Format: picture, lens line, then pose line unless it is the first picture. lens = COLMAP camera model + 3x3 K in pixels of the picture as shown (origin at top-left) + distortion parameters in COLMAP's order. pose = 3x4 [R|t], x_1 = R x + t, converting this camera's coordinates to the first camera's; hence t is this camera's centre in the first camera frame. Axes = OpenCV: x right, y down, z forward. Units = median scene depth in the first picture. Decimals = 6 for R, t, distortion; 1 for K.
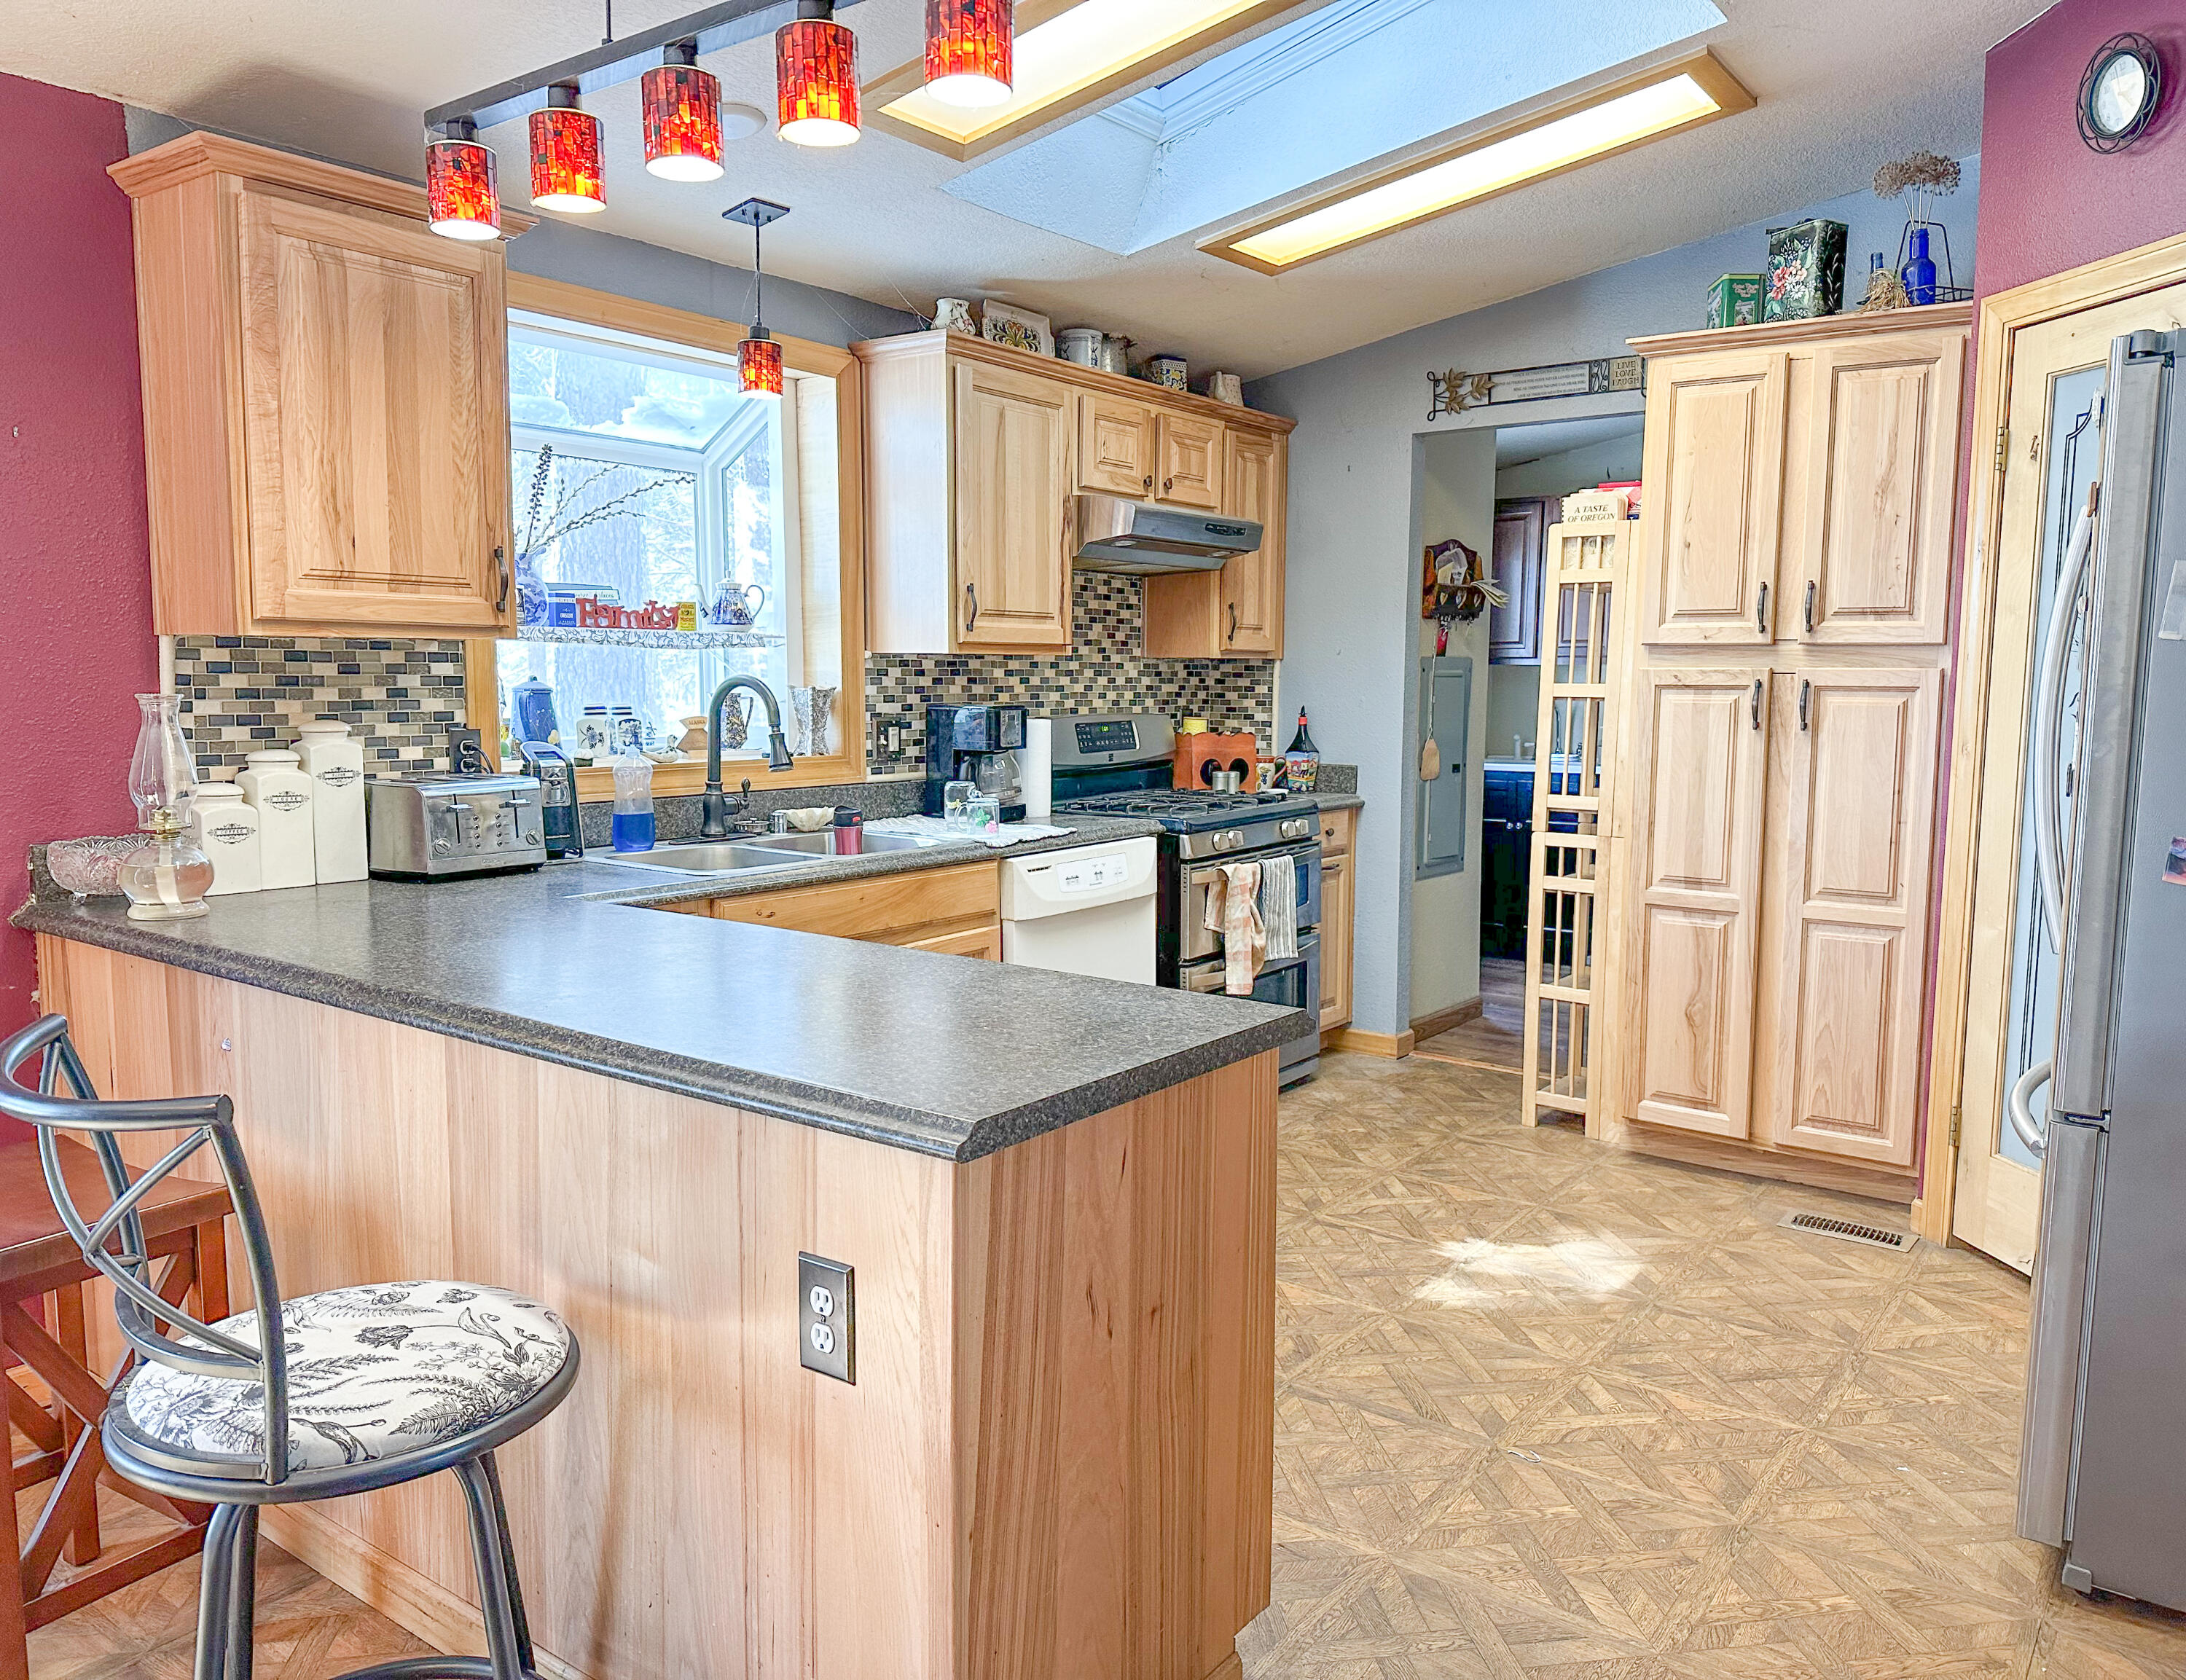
lens RADIAL K [[1570.2, 0, 1093.0], [0, 1570.2, 840.0], [0, 0, 1]] dist [-0.003338, -0.001865]
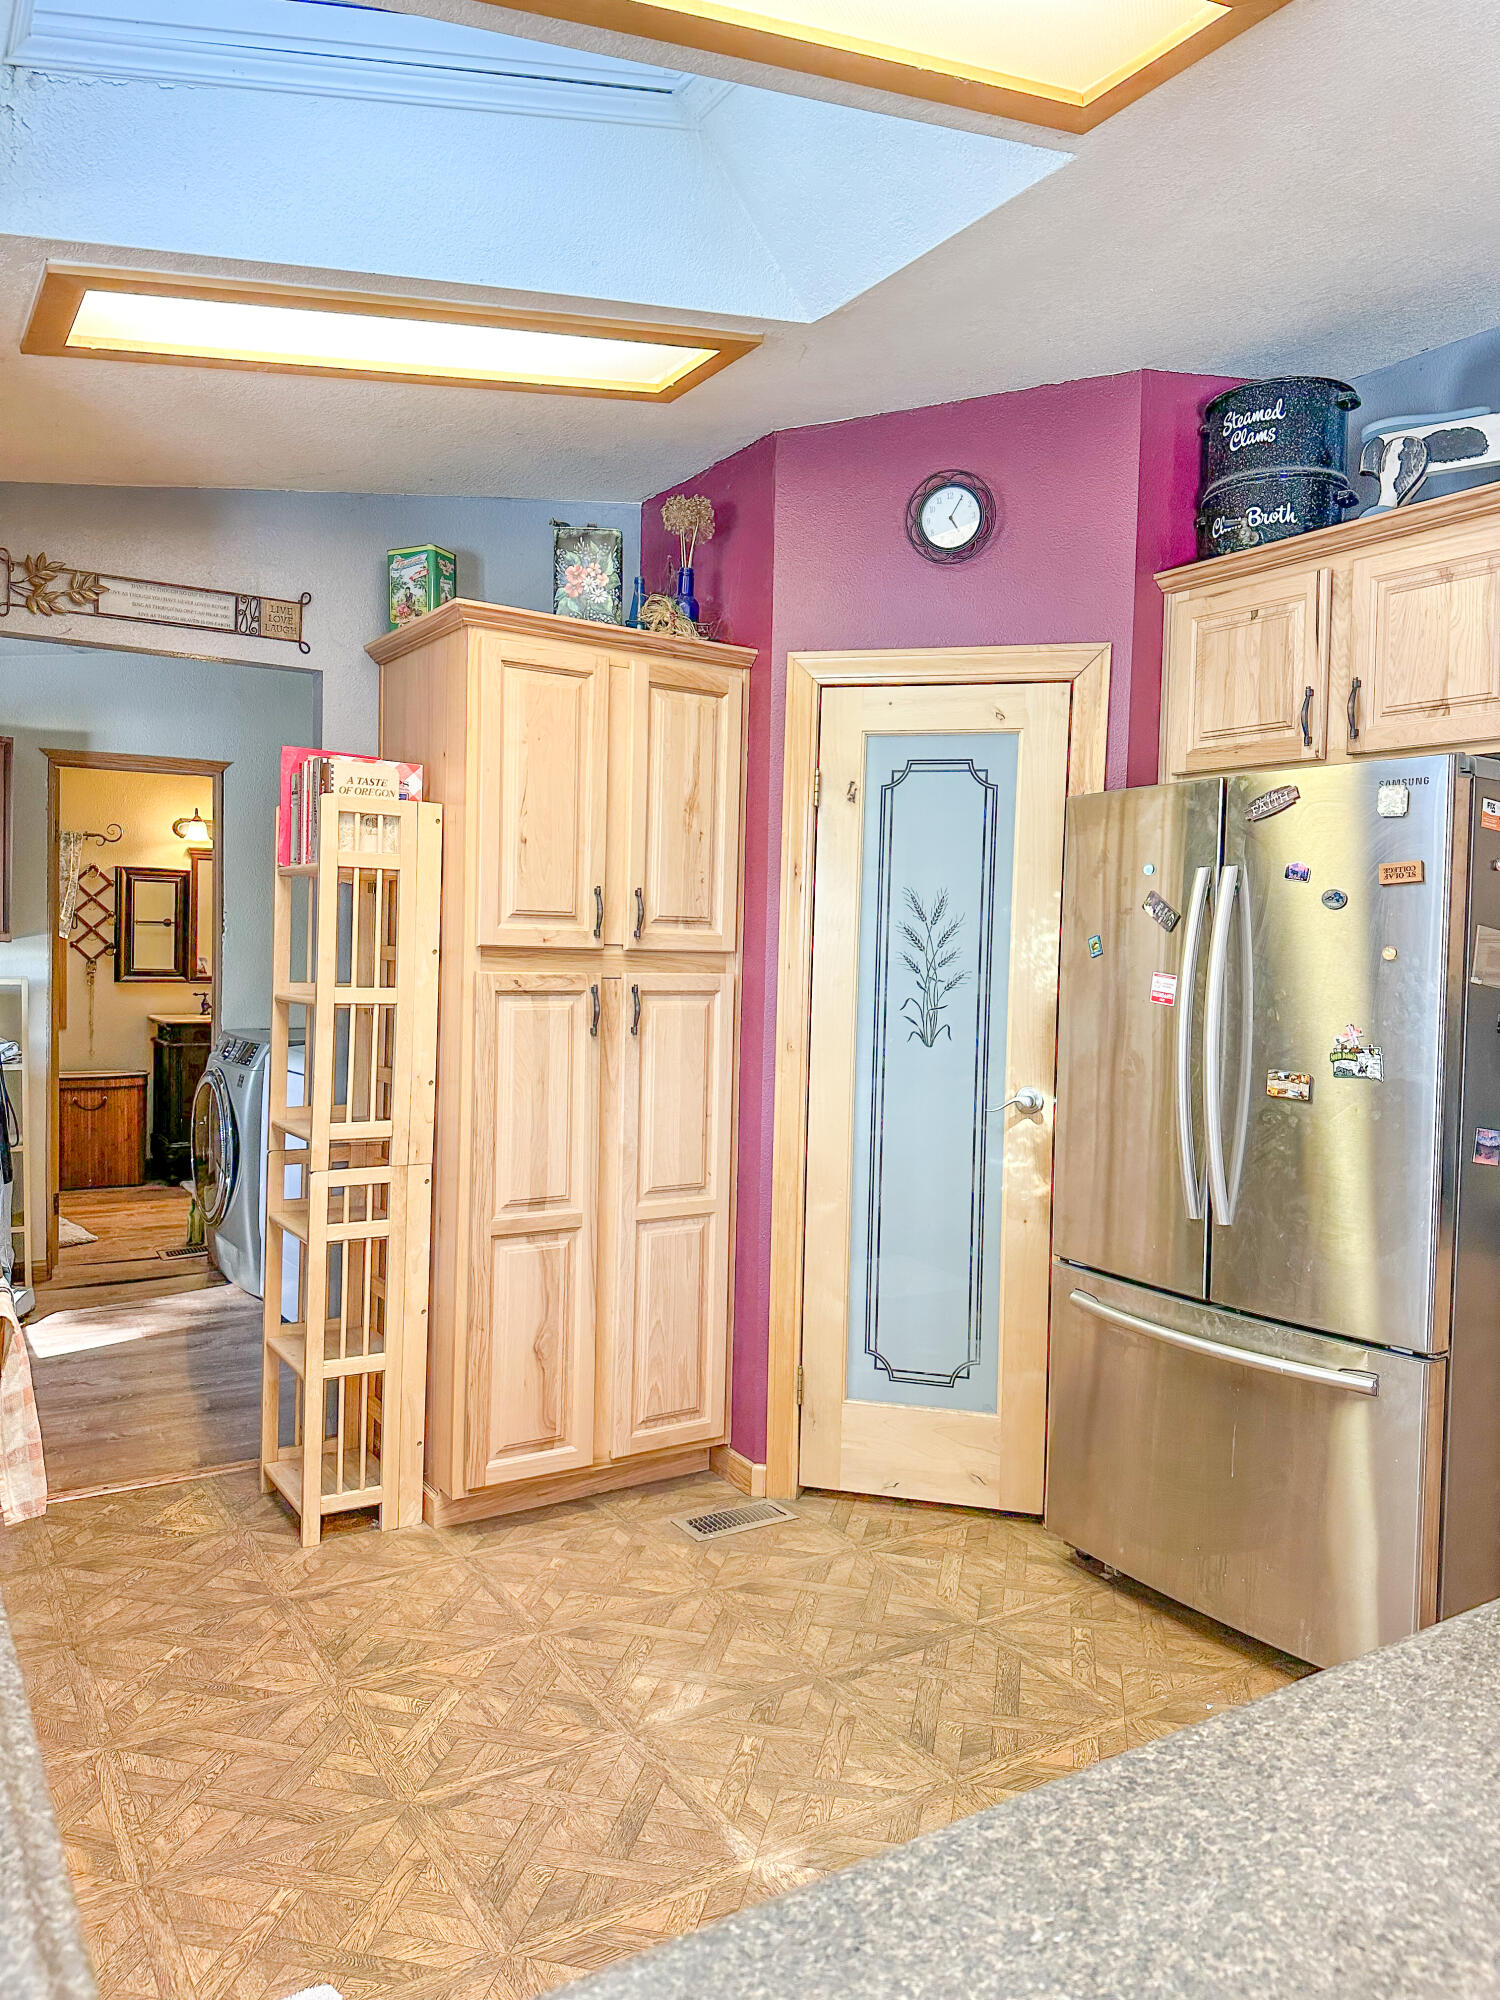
lens RADIAL K [[1410.8, 0, 751.3], [0, 1410.8, 970.3], [0, 0, 1]] dist [0.102694, -0.146415]
pose [[0.341768, -0.018974, 0.939593, -0.364842], [0.077898, 0.996928, -0.008203, -0.095265], [-0.936550, 0.075996, 0.342196, 0.599425]]
